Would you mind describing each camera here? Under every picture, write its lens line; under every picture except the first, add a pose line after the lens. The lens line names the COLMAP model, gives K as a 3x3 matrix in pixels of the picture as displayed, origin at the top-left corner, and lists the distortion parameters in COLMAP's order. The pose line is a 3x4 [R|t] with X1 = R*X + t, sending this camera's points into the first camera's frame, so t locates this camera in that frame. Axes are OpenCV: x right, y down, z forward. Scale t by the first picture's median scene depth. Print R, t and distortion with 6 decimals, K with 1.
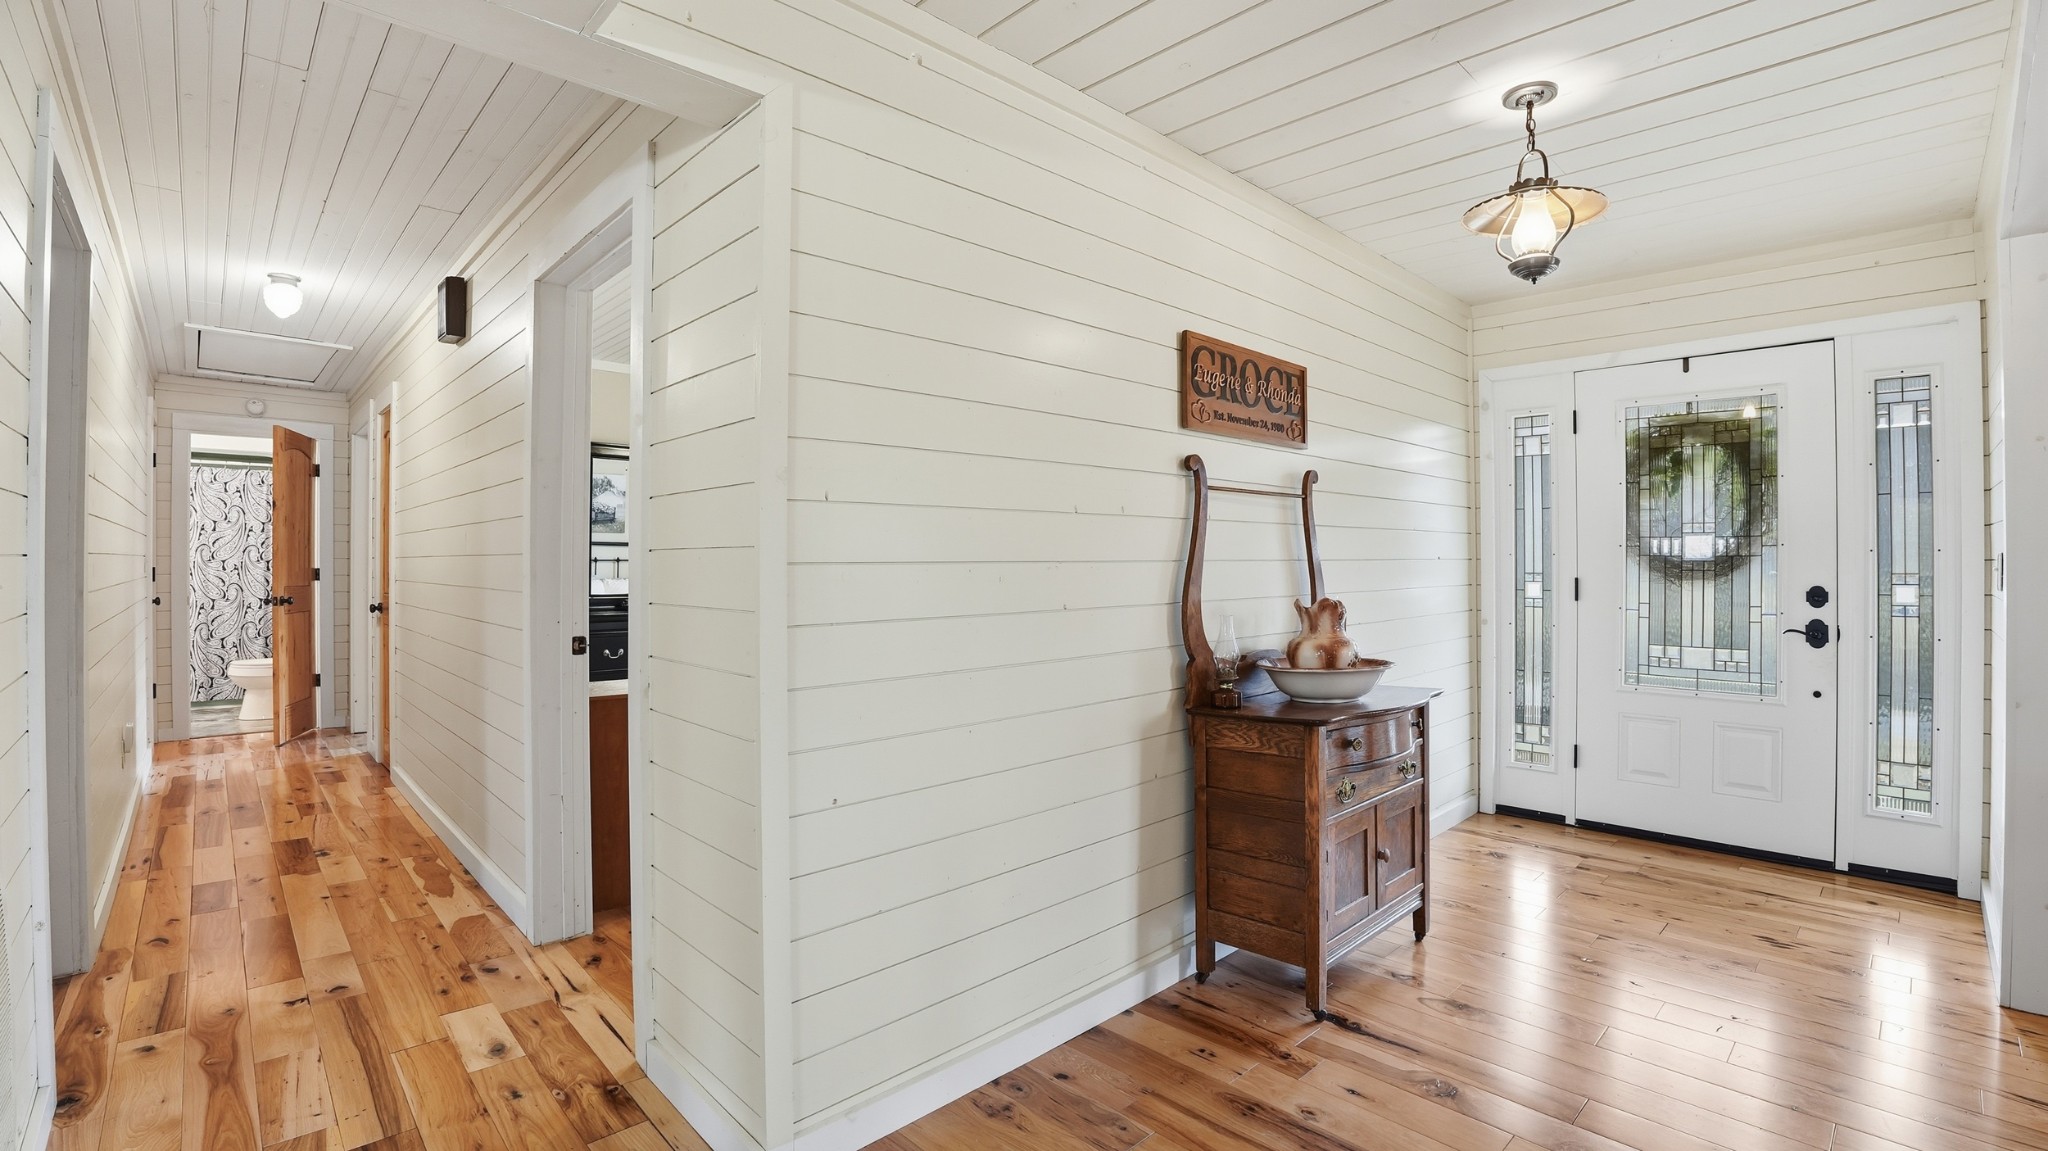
lens RADIAL K [[908.9, 0, 1030.3], [0, 908.9, 553.1], [0, 0, 1]] dist [-0.063945, 0.010890]
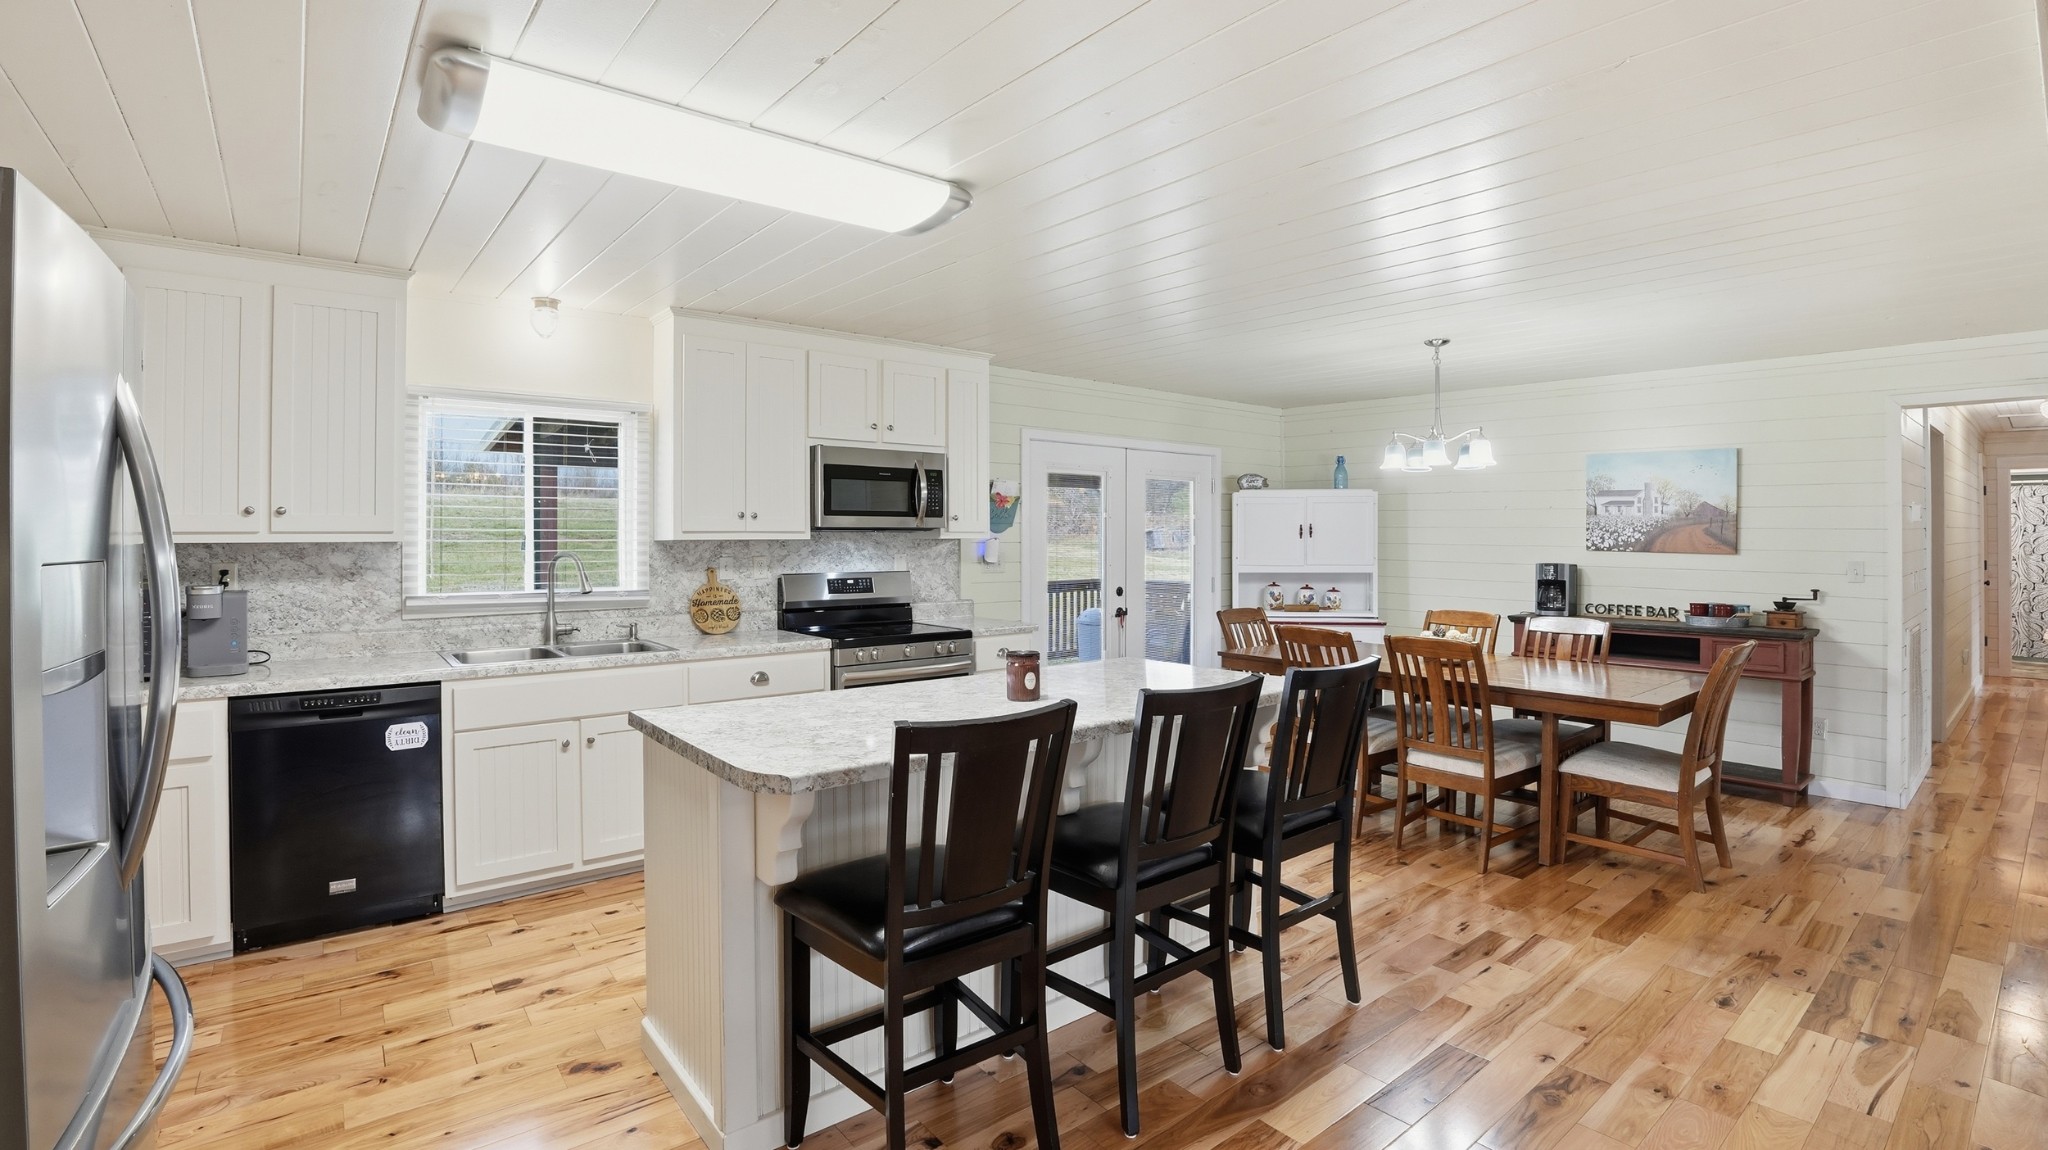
lens RADIAL K [[916.7, 0, 1032.7], [0, 916.7, 535.1], [0, 0, 1]] dist [-0.066708, 0.015438]
pose [[-0.069879, -0.001442, -0.997554, 0.668582], [0.011462, 0.999932, -0.002248, -0.047575], [0.997490, -0.011591, -0.069857, -0.617918]]
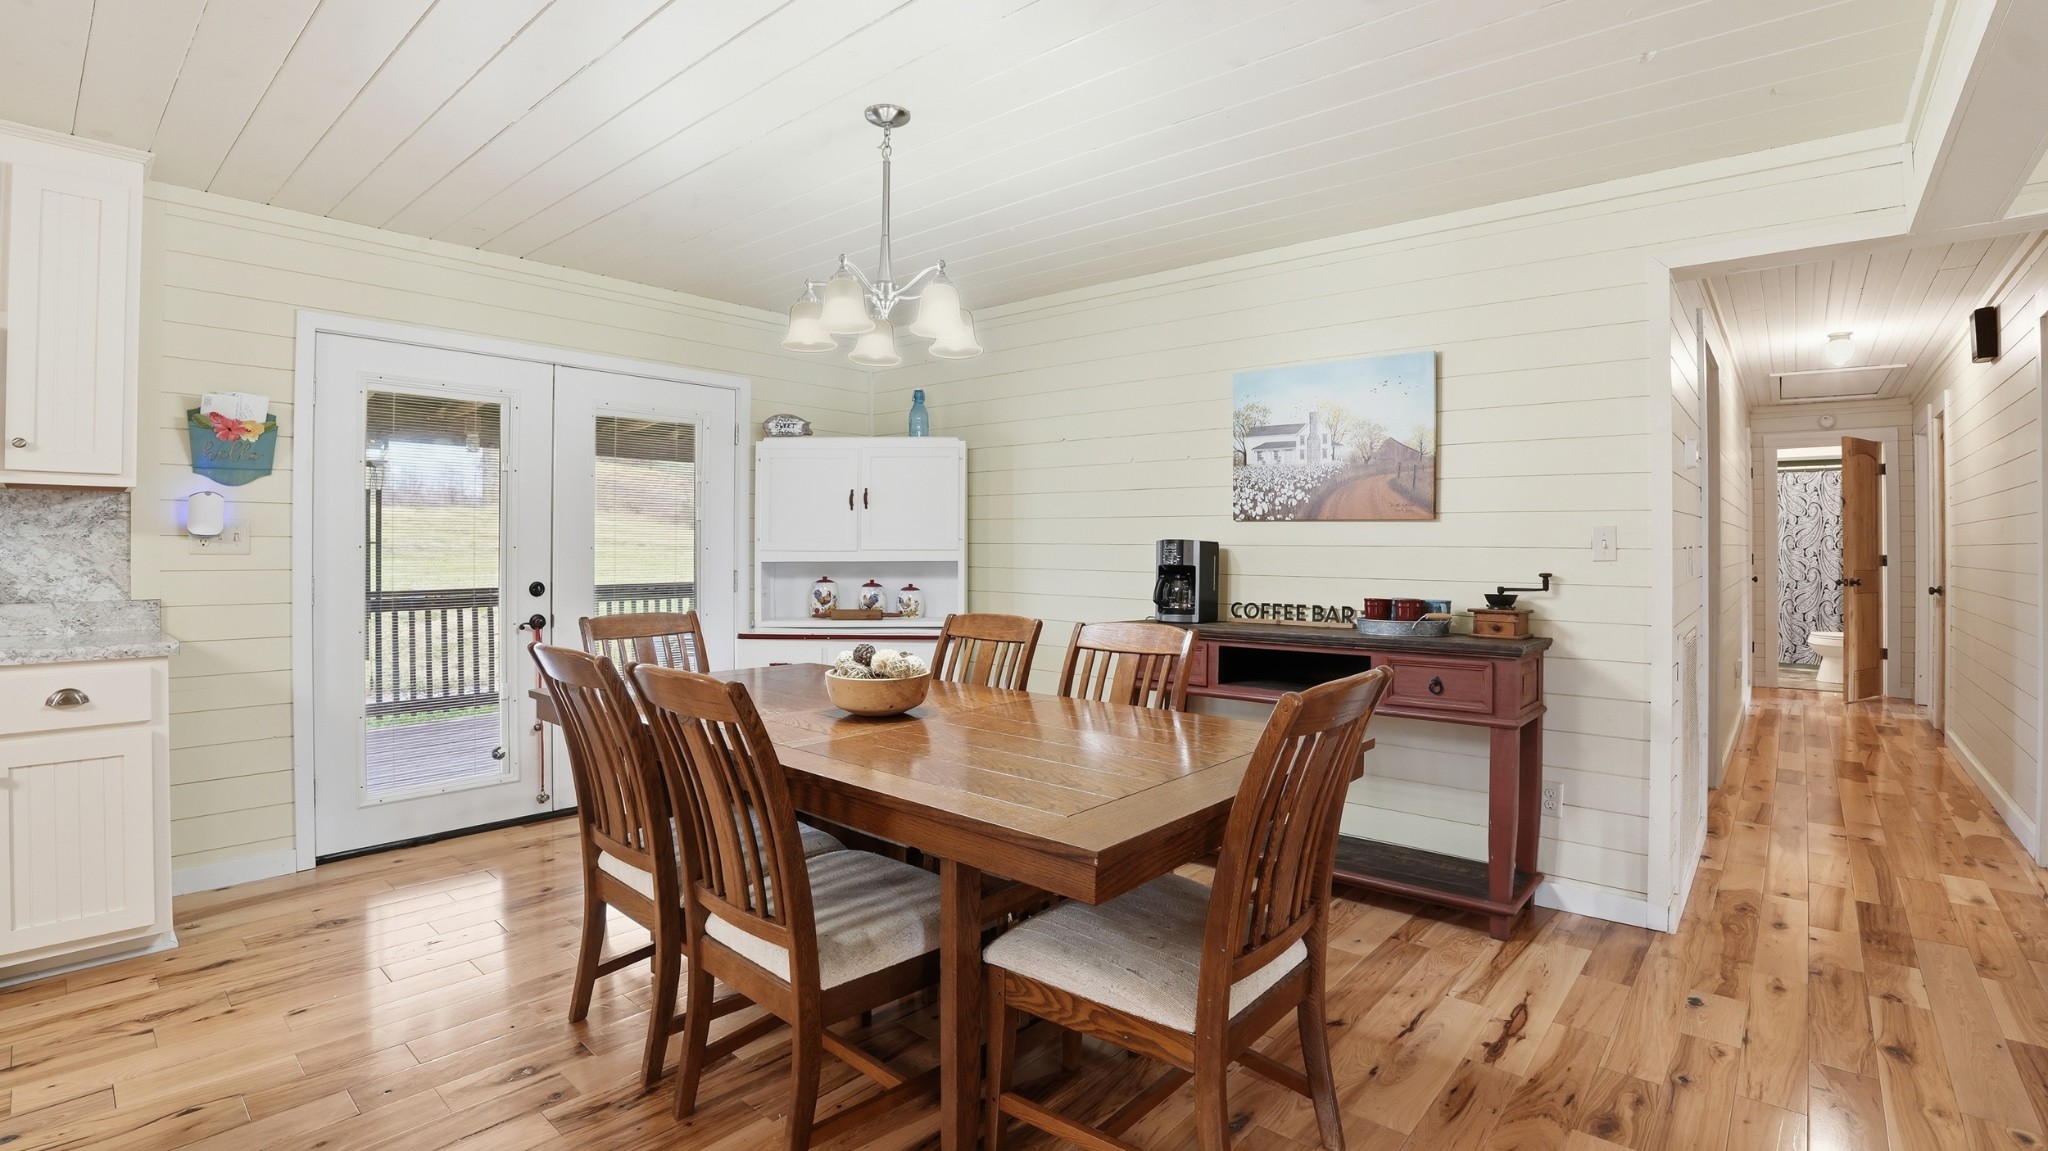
lens RADIAL K [[925.9, 0, 1028.4], [0, 925.9, 550.9], [0, 0, 1]] dist [-0.066514, 0.012677]
pose [[0.097971, 0.000322, -0.995189, 0.251029], [0.011691, 0.999931, 0.001474, -0.003445], [0.995121, -0.011779, 0.097960, -0.260395]]
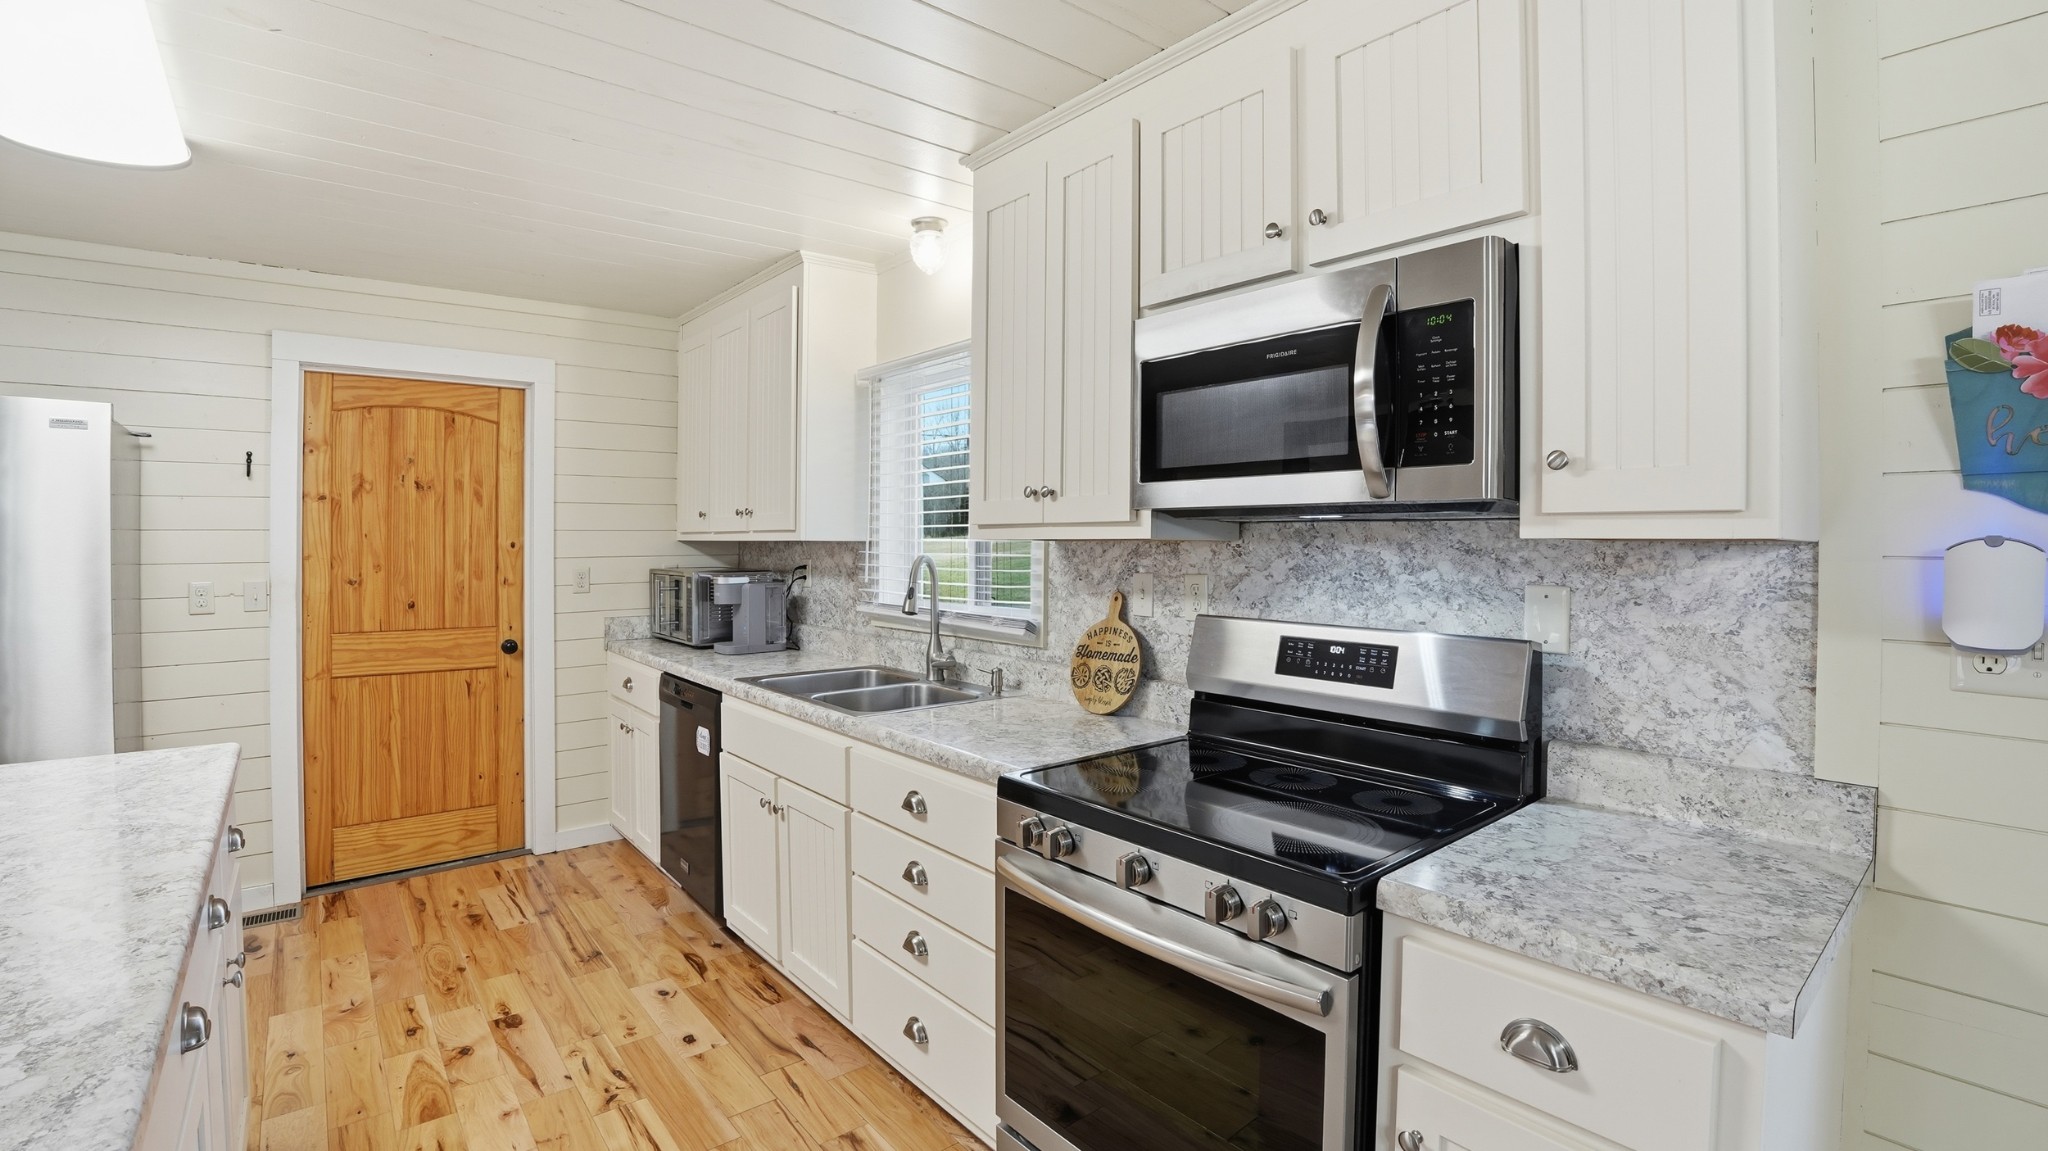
lens RADIAL K [[908.9, 0, 1030.3], [0, 908.9, 553.1], [0, 0, 1]] dist [-0.063945, 0.010890]
pose [[-0.998329, -0.003892, 0.057650, -0.143532], [-0.003746, 0.999989, 0.002647, -0.043026], [-0.057659, 0.002426, -0.998333, -0.509433]]
